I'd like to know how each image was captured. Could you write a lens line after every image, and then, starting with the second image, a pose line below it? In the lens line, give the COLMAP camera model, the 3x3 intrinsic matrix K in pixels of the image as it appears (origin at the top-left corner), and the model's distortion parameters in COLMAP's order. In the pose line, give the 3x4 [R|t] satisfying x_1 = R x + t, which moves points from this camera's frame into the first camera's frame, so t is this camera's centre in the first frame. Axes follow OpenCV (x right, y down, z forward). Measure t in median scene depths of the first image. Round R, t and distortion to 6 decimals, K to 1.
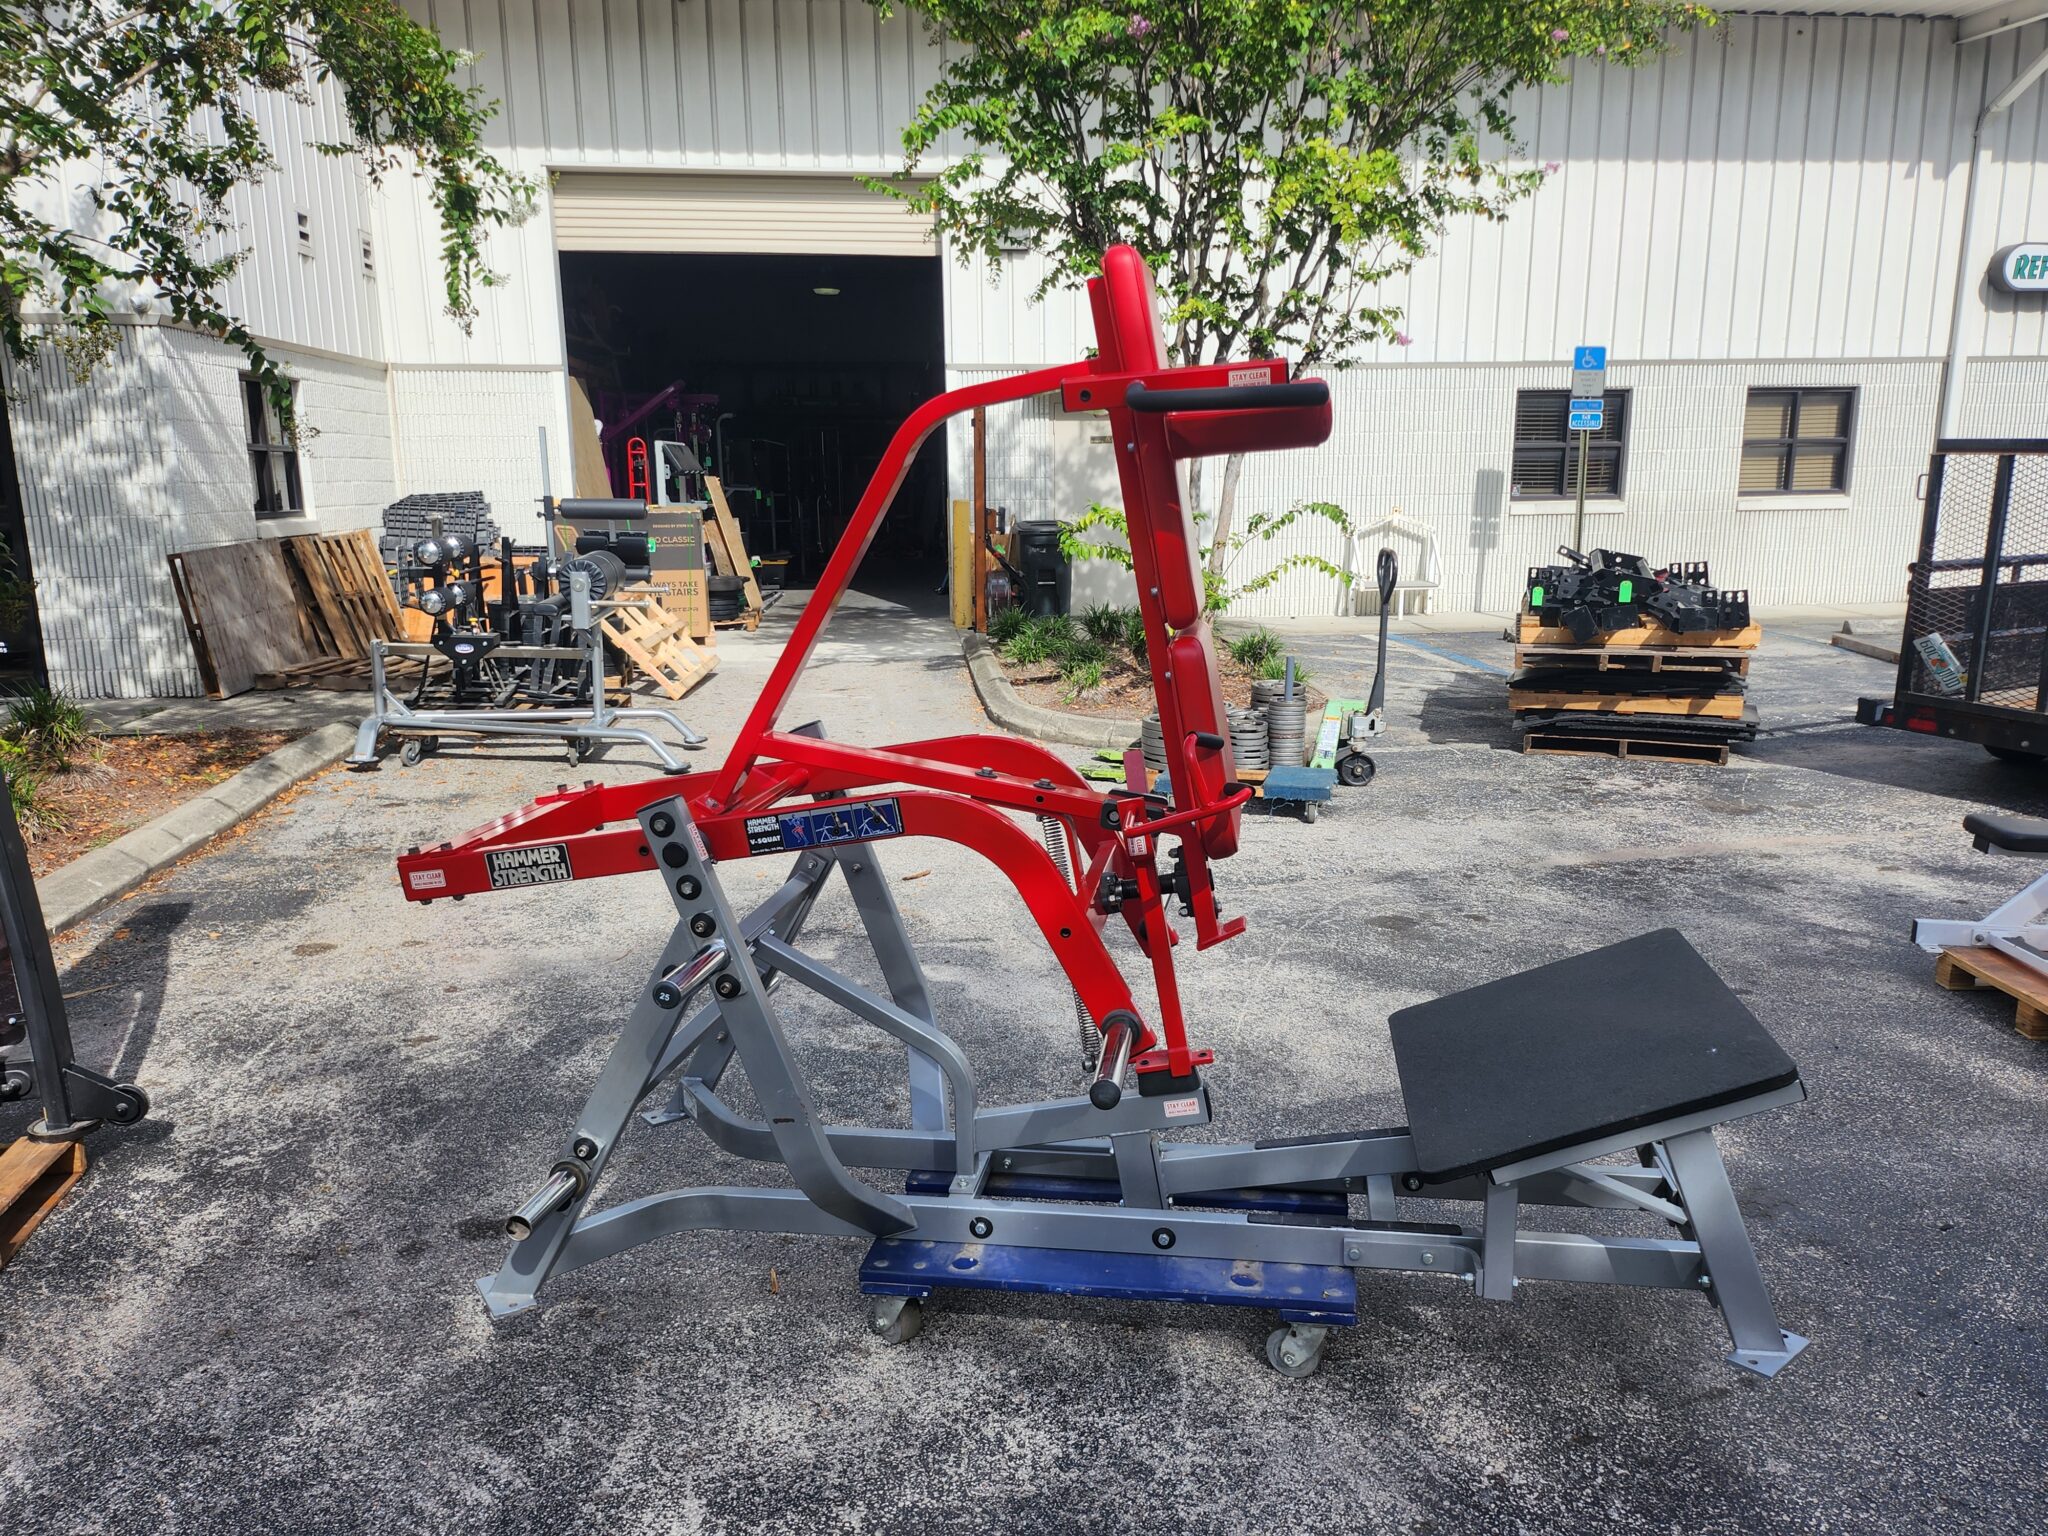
lens RADIAL K [[1537.0, 0, 1029.1], [0, 1537.0, 836.1], [0, 0, 1]] dist [0.050464, -0.056569]
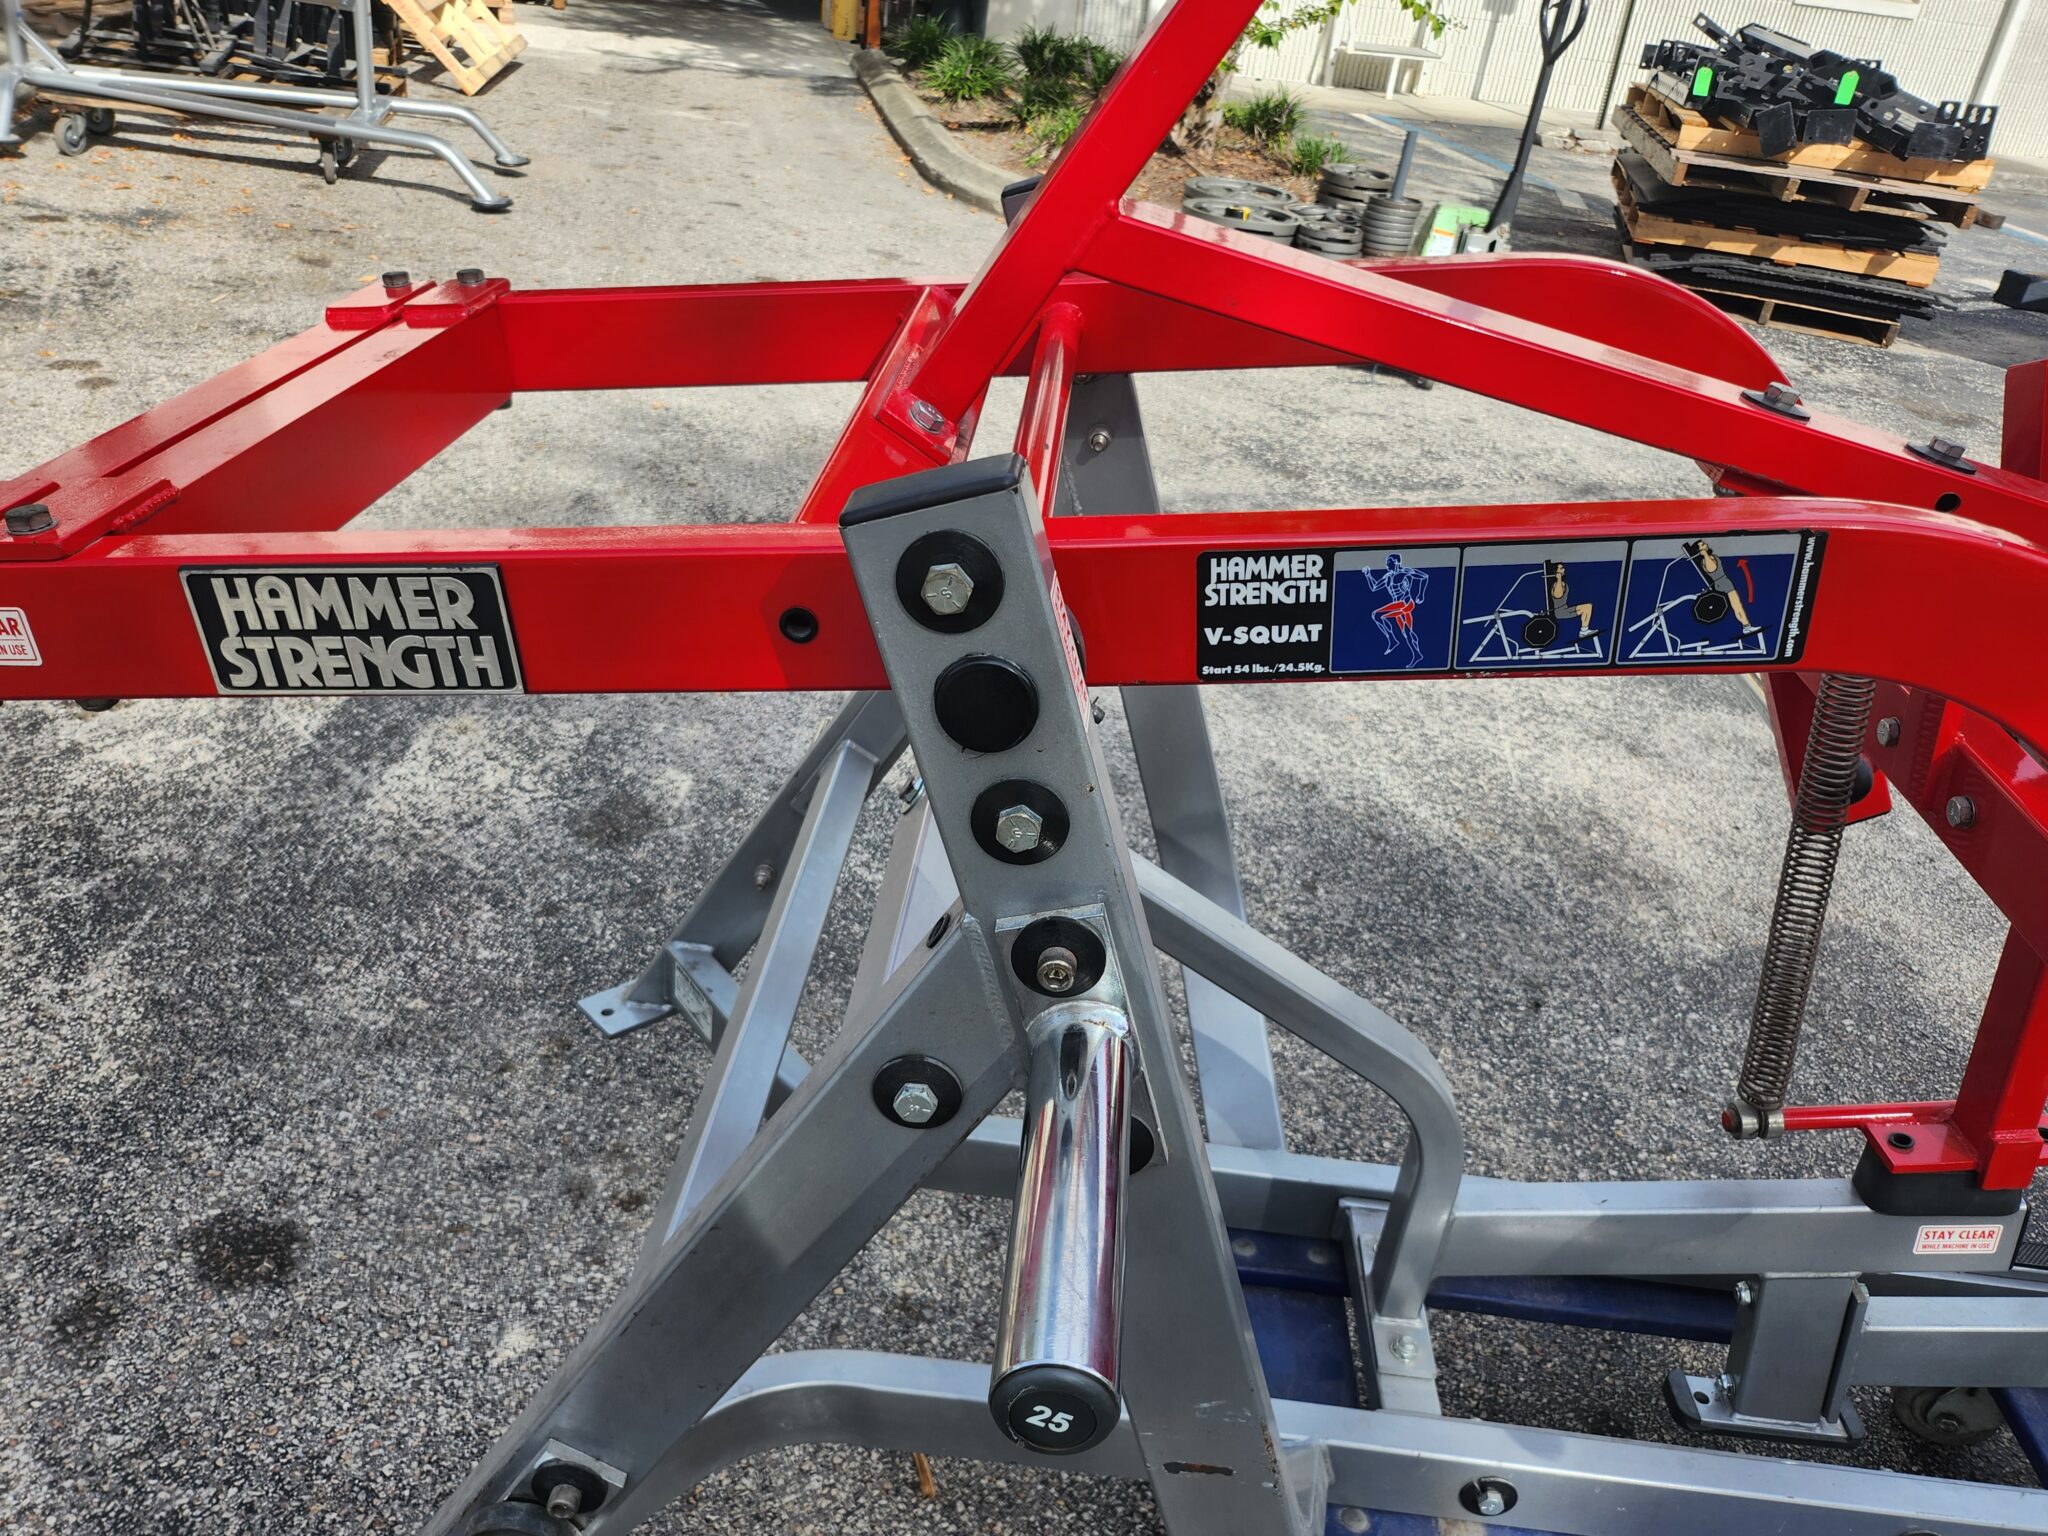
lens RADIAL K [[1537.0, 0, 1029.1], [0, 1537.0, 836.1], [0, 0, 1]] dist [0.050464, -0.056569]
pose [[0.987699, 0.050521, 0.147979, -0.080536], [-0.094773, 0.946149, 0.309549, -0.014249], [-0.124372, -0.319766, 0.939298, 0.235223]]
